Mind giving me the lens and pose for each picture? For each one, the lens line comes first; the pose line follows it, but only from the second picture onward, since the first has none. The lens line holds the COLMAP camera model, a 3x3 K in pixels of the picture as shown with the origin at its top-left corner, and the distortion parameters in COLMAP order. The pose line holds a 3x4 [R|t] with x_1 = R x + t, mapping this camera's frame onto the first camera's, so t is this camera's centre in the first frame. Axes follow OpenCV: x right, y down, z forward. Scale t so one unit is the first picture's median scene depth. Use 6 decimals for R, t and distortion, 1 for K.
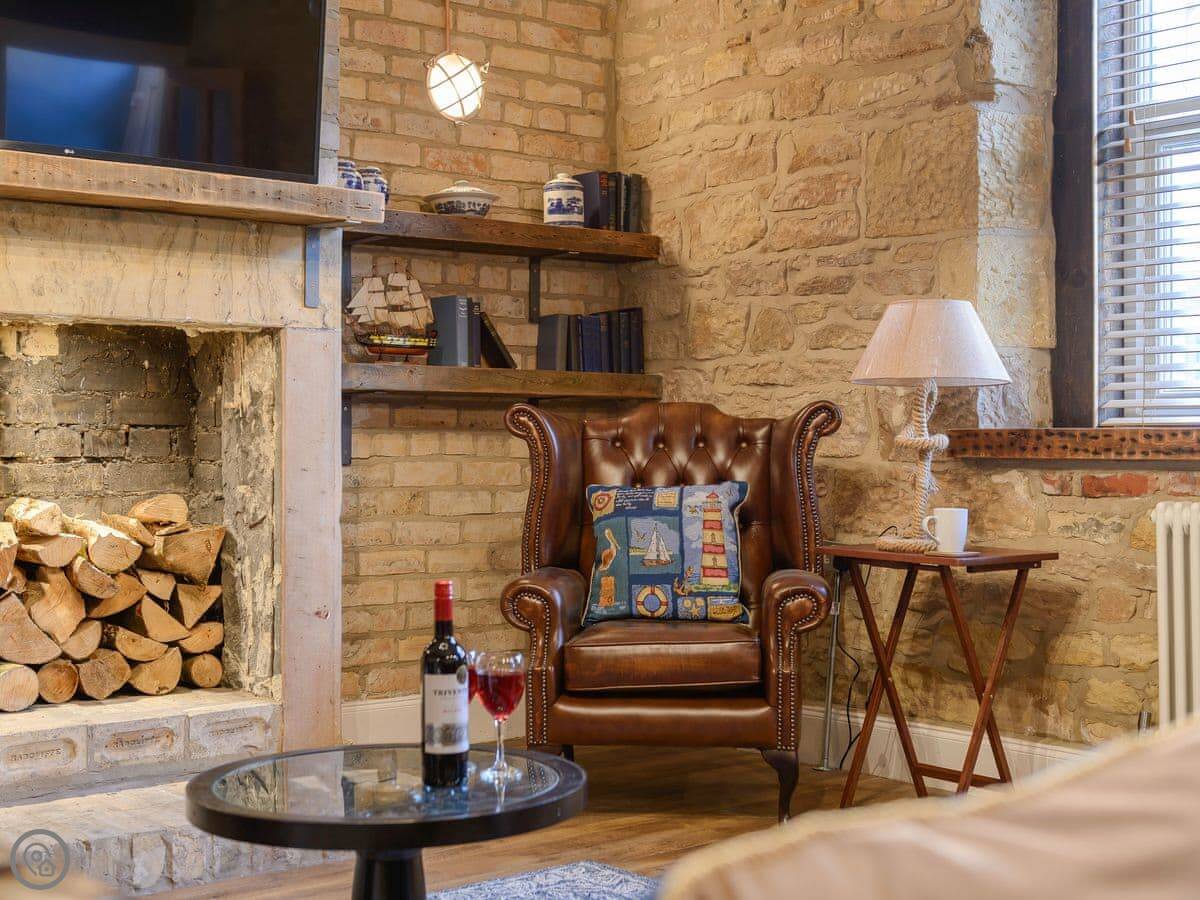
lens RADIAL K [[1718.9, 0, 497.6], [0, 1718.9, 448.4], [0, 0, 1]] dist [-0.018410, -0.006508]
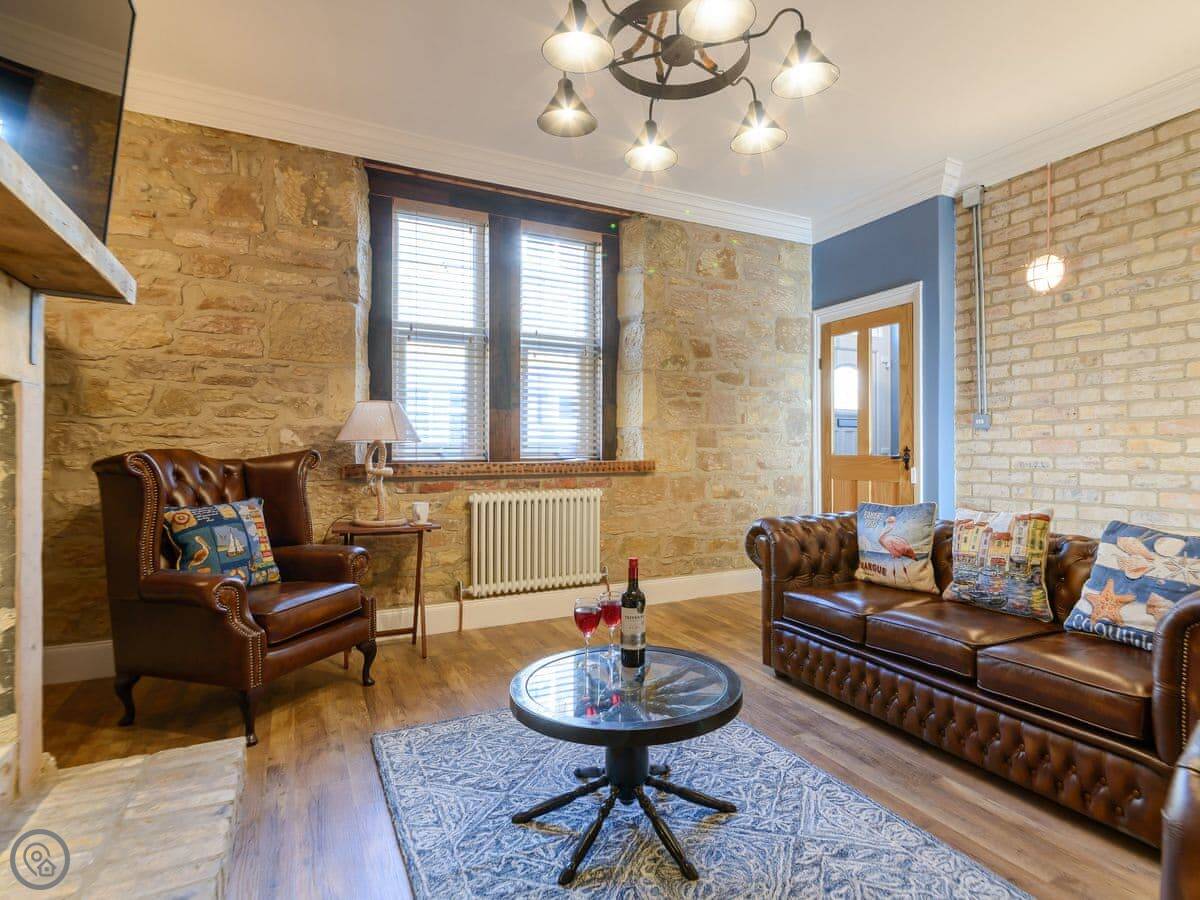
lens RADIAL K [[660.3, 0, 671.8], [0, 660.3, 443.4], [0, 0, 1]] dist [0.000364, -0.001118]
pose [[0.131506, 0.009027, 0.991274, -0.436076], [0.005198, 0.999939, -0.009795, -0.024759], [-0.991302, 0.006440, 0.131451, 0.510323]]
